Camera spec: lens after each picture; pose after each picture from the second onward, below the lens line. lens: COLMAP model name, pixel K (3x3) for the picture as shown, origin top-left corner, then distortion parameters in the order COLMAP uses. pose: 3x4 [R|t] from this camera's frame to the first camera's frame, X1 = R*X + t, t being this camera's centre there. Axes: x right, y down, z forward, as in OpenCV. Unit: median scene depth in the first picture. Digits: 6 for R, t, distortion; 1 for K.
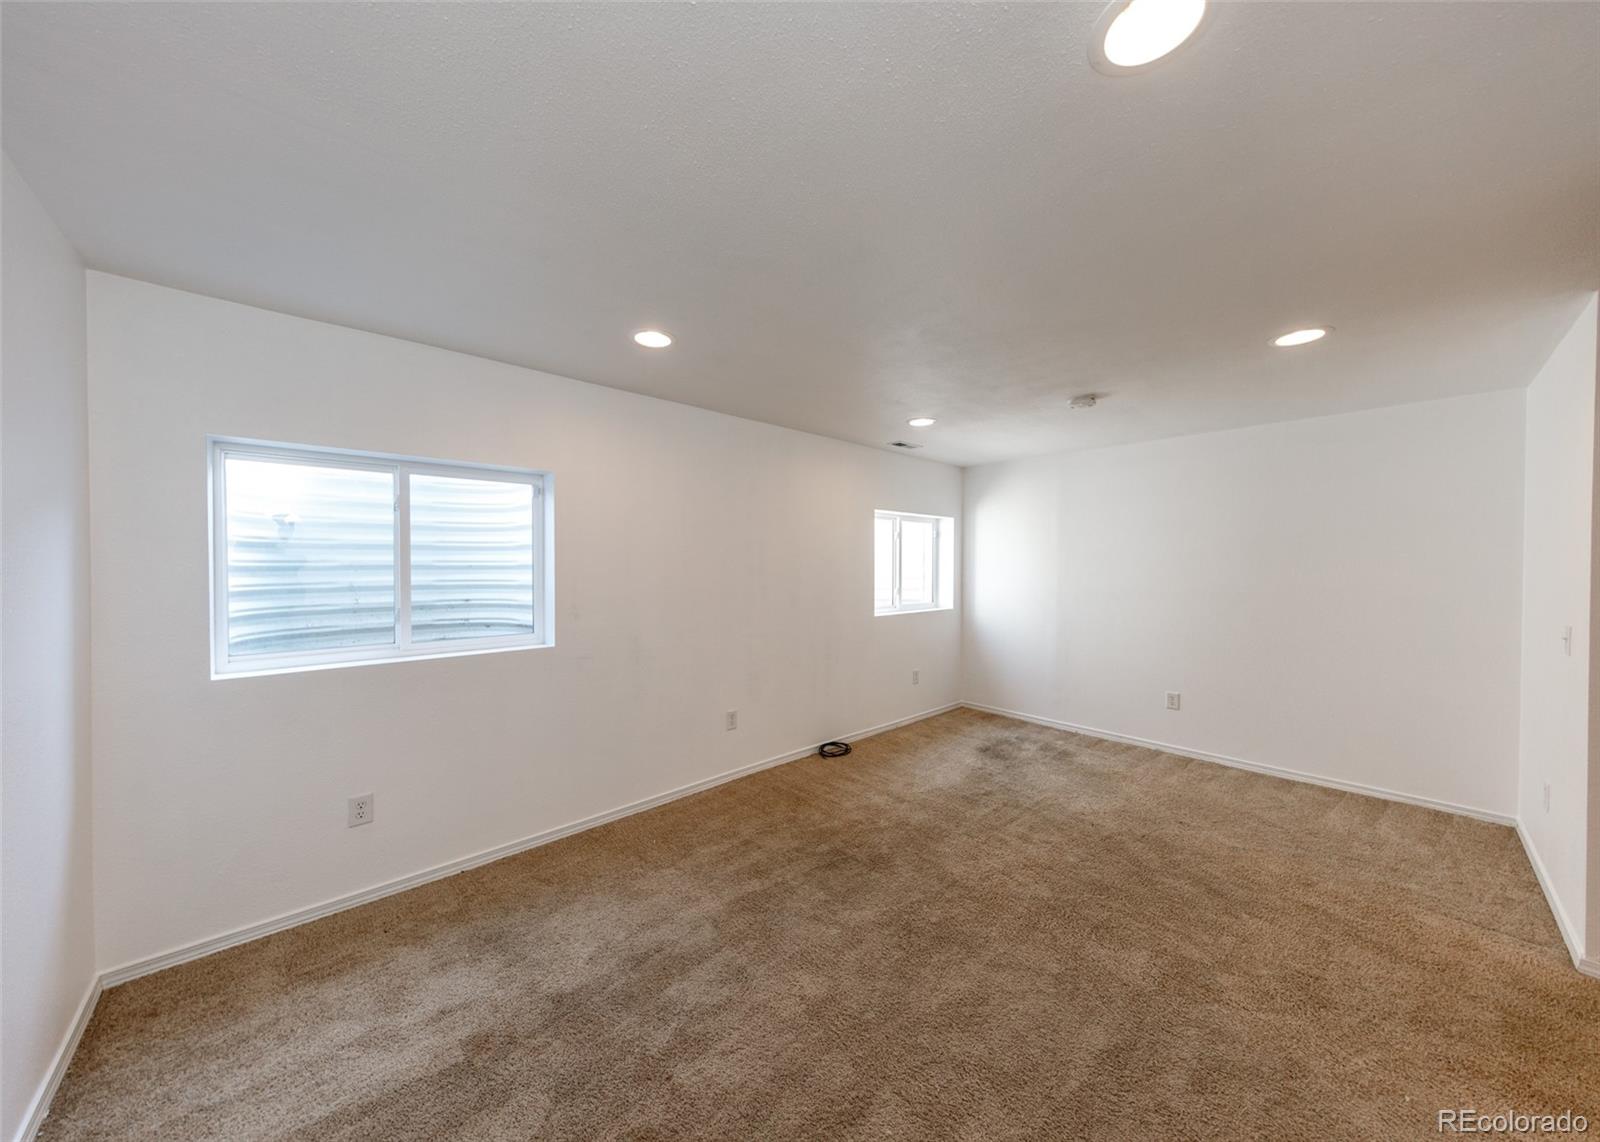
lens RADIAL K [[547.6, 0, 800.0], [0, 547.6, 571.0], [0, 0, 1]] dist [0.008437, -0.000056]
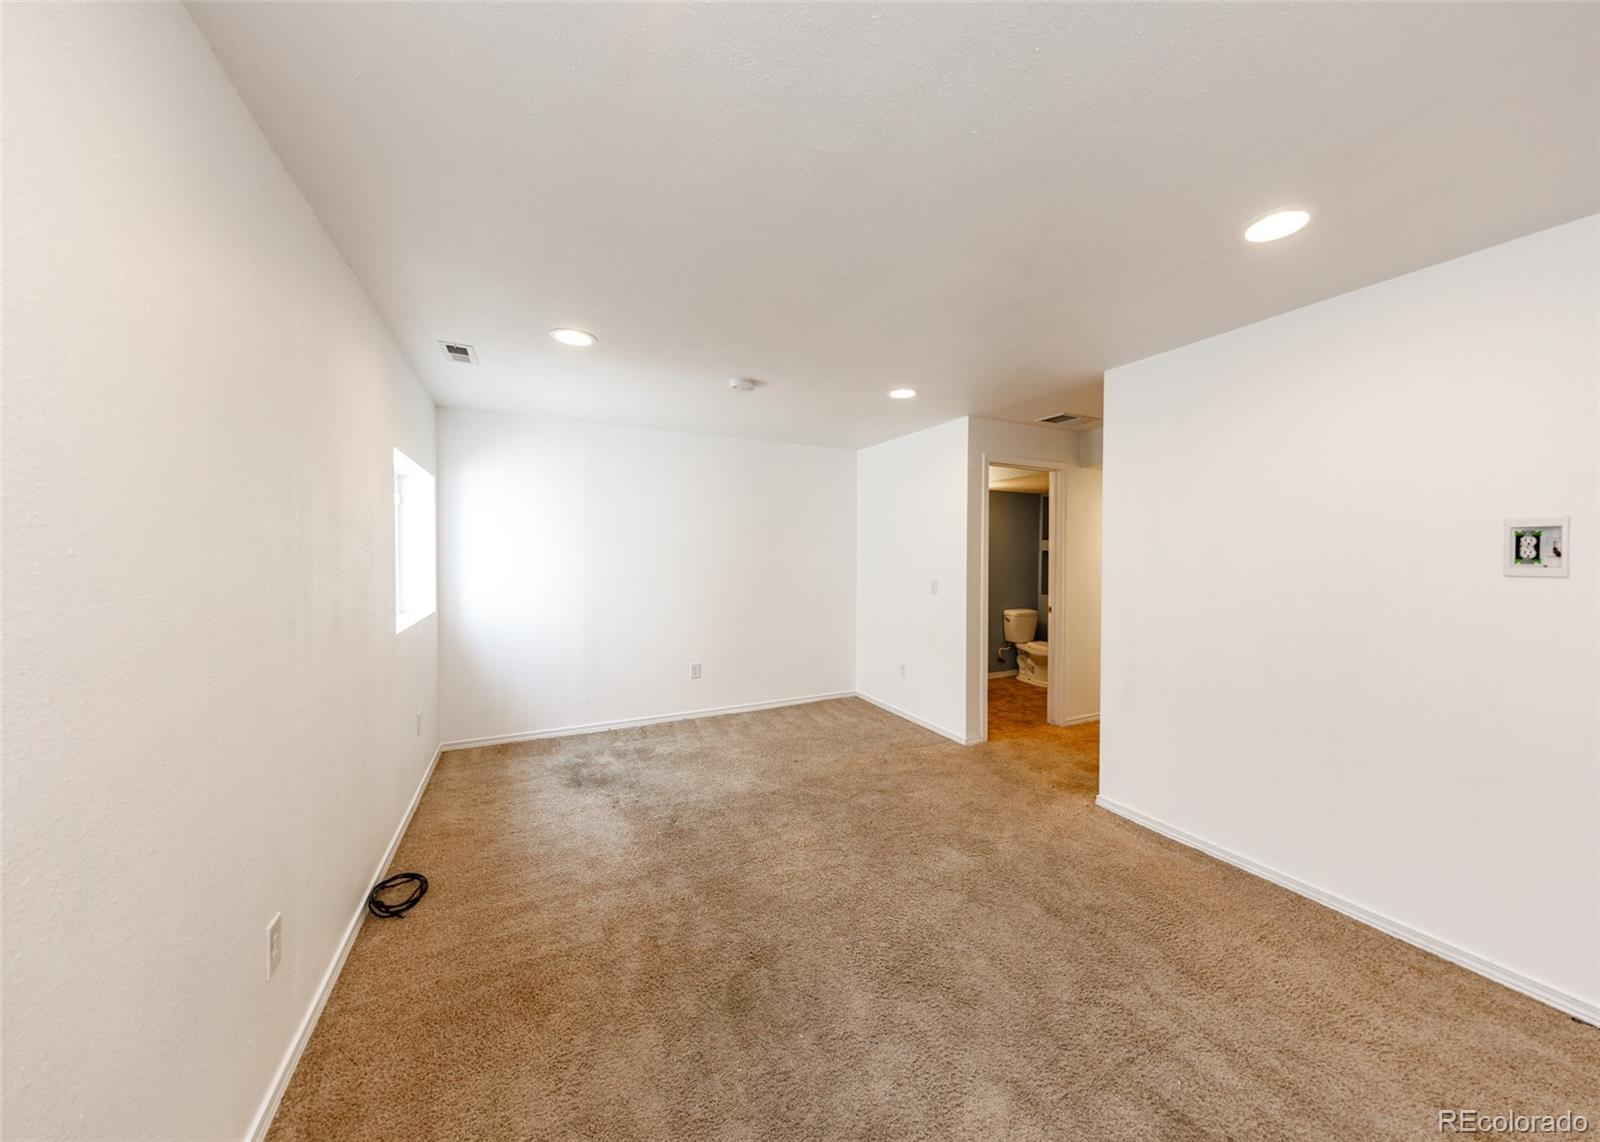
lens RADIAL K [[559.7, 0, 821.9], [0, 559.7, 563.5], [0, 0, 1]] dist [0.002161, 0.000025]
pose [[0.270591, -0.024041, 0.962394, -0.423630], [0.013241, 0.999687, 0.021250, -0.001574], [-0.962603, 0.006994, 0.270824, 0.561366]]
